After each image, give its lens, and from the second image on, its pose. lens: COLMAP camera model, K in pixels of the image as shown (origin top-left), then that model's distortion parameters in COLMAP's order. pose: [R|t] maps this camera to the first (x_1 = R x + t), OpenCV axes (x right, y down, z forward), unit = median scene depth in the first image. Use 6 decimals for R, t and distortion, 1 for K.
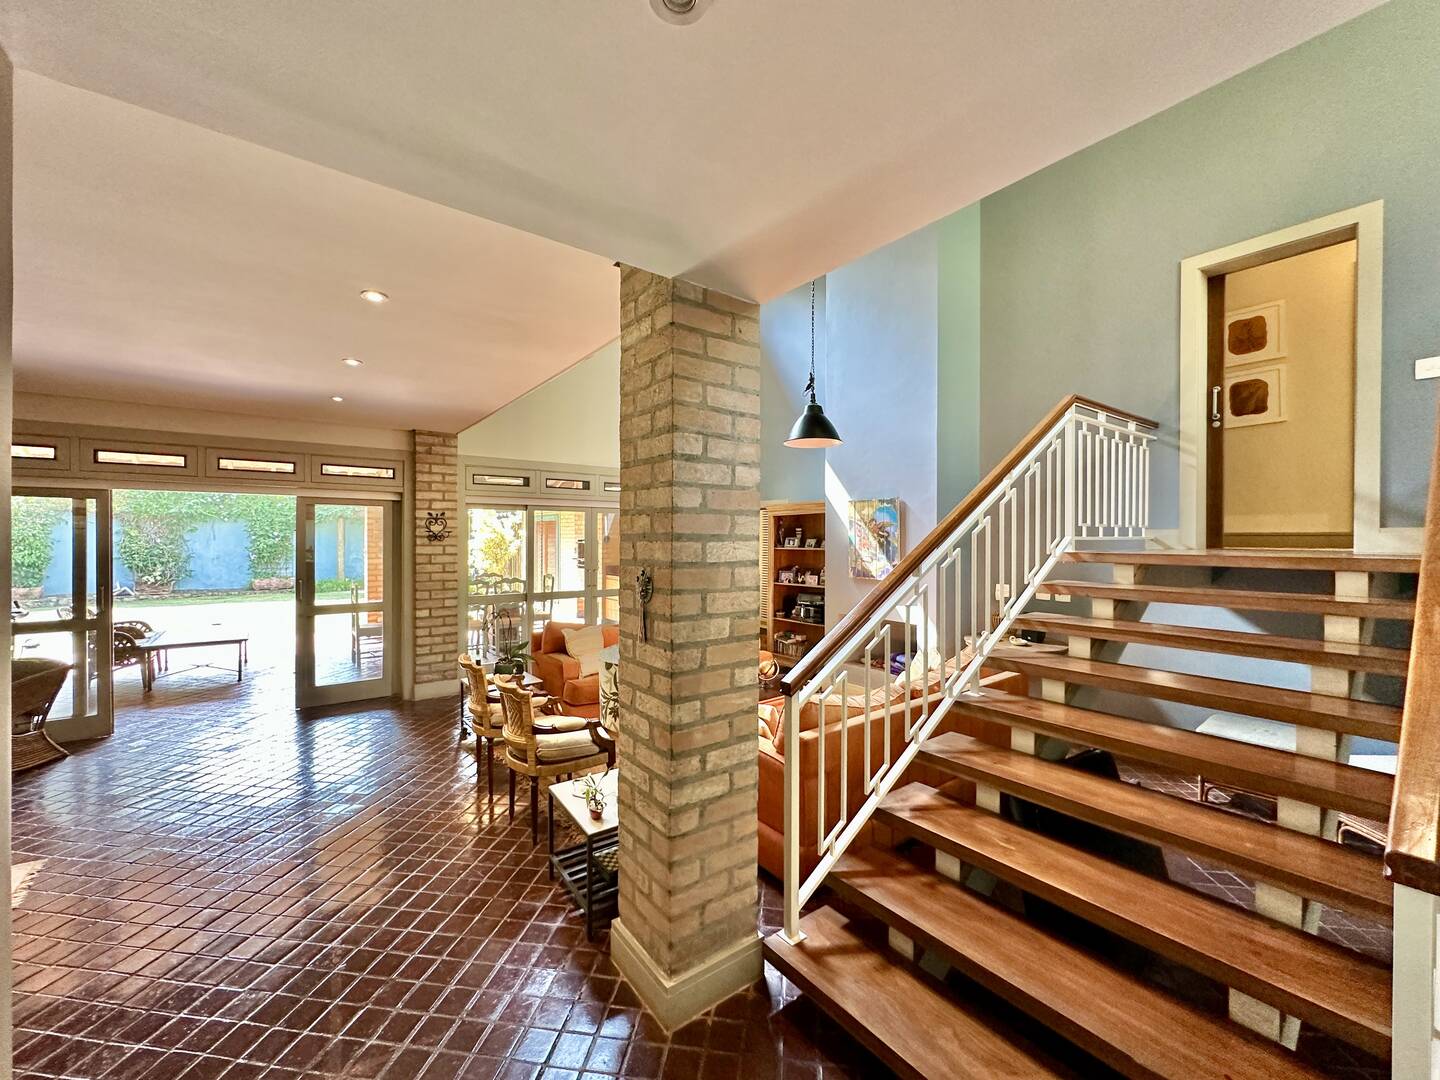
lens RADIAL K [[575.5, 0, 720.9], [0, 575.5, 540.1], [0, 0, 1]] dist [-0.003261, 0.000880]
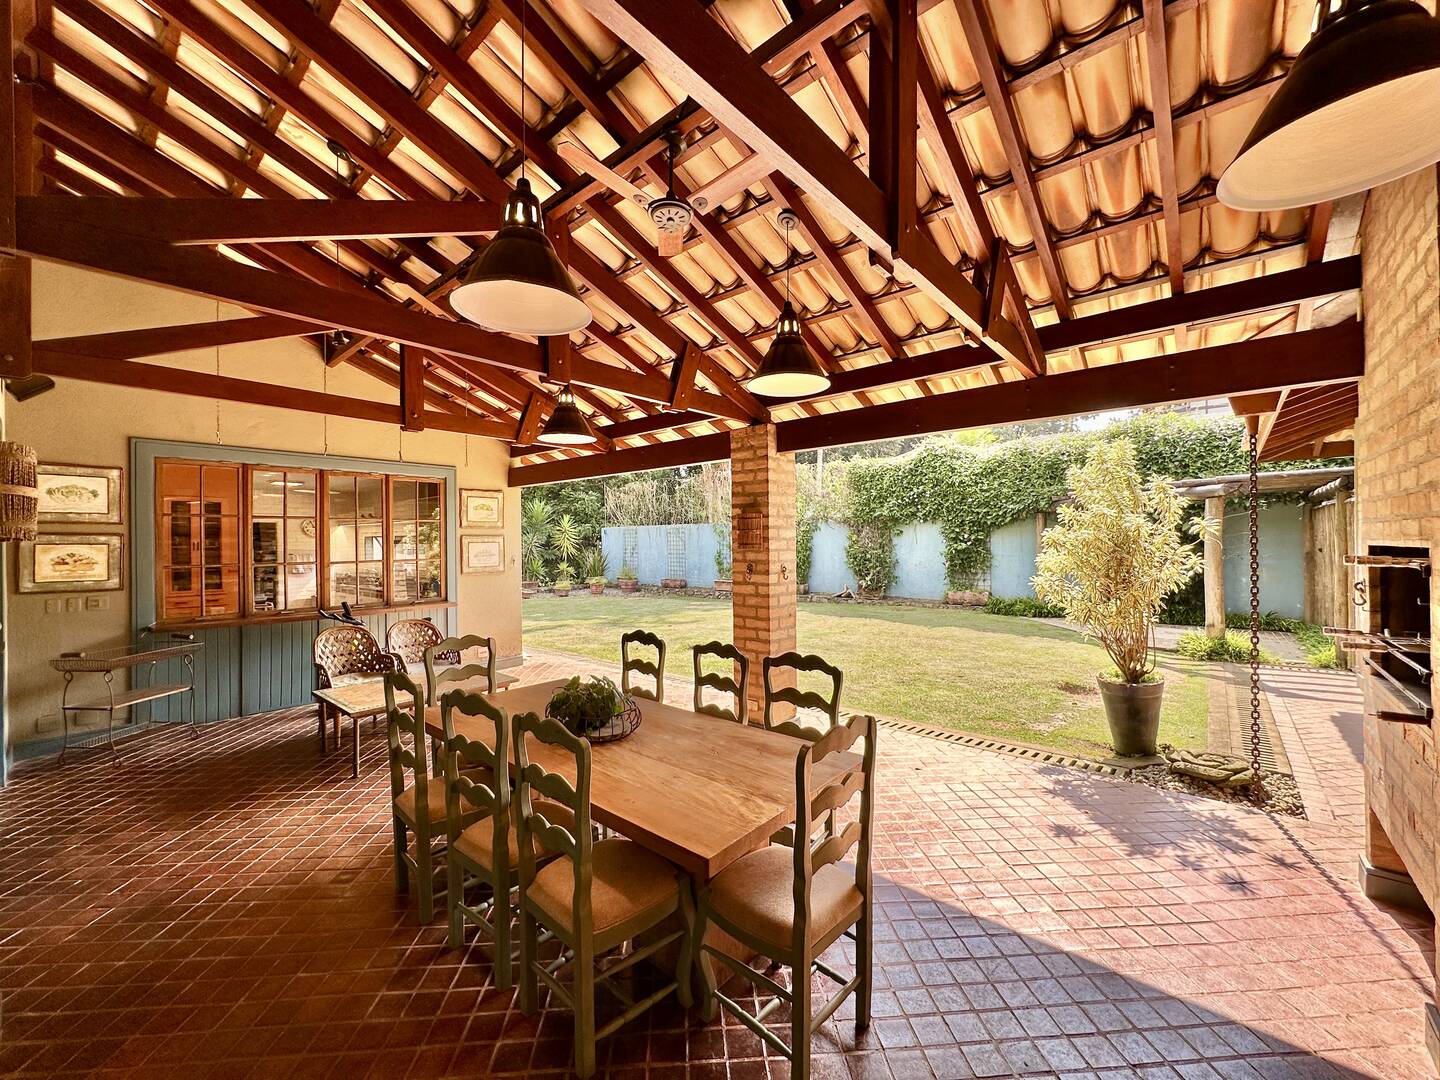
lens RADIAL K [[577.5, 0, 725.7], [0, 577.5, 528.1], [0, 0, 1]] dist [-0.018750, 0.000096]
pose [[0.216877, -0.026590, -0.975837, -0.103741], [0.003148, 0.999643, -0.026539, -0.003661], [0.976194, 0.002684, 0.216884, 0.875599]]
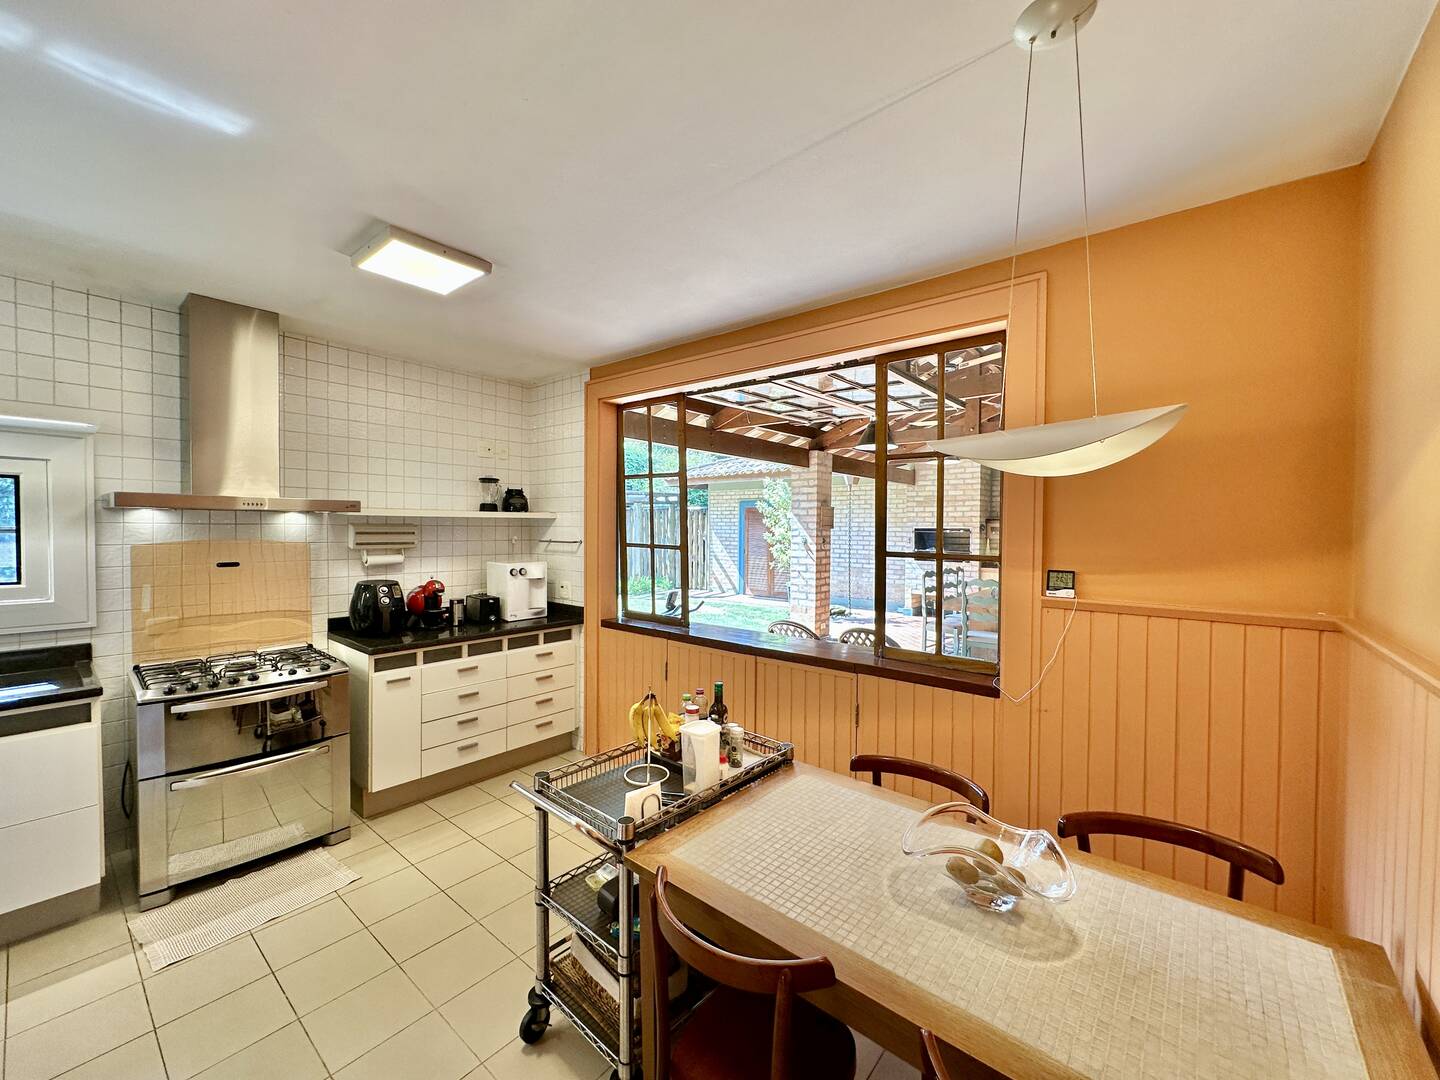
lens RADIAL K [[572.3, 0, 718.3], [0, 572.3, 537.1], [0, 0, 1]] dist [-0.003163, -0.000036]
pose [[0.973208, 0.001028, 0.229923, -0.923984], [-0.003842, 0.999923, 0.011789, 0.004152], [-0.229893, -0.012356, 0.973137, 0.258087]]
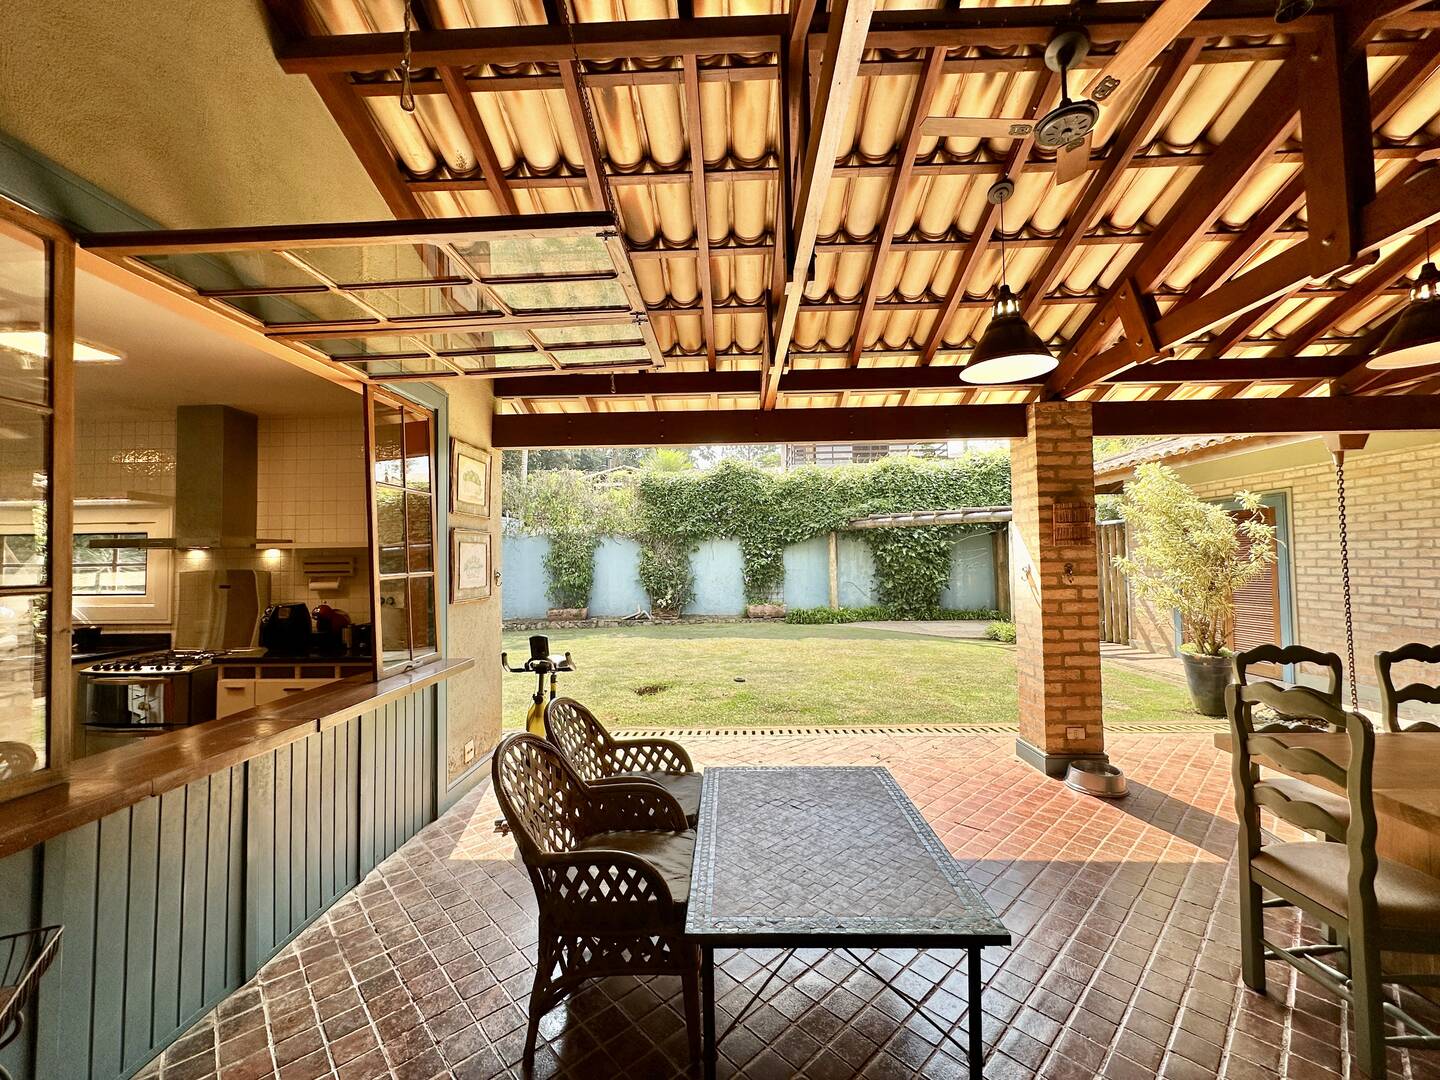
lens RADIAL K [[575.5, 0, 720.9], [0, 575.5, 540.1], [0, 0, 1]] dist [-0.003261, 0.000880]
pose [[0.782124, -0.036941, -0.622027, -0.531090], [0.013096, 0.998995, -0.042863, 0.011891], [0.622985, 0.025378, 0.781822, 0.514844]]
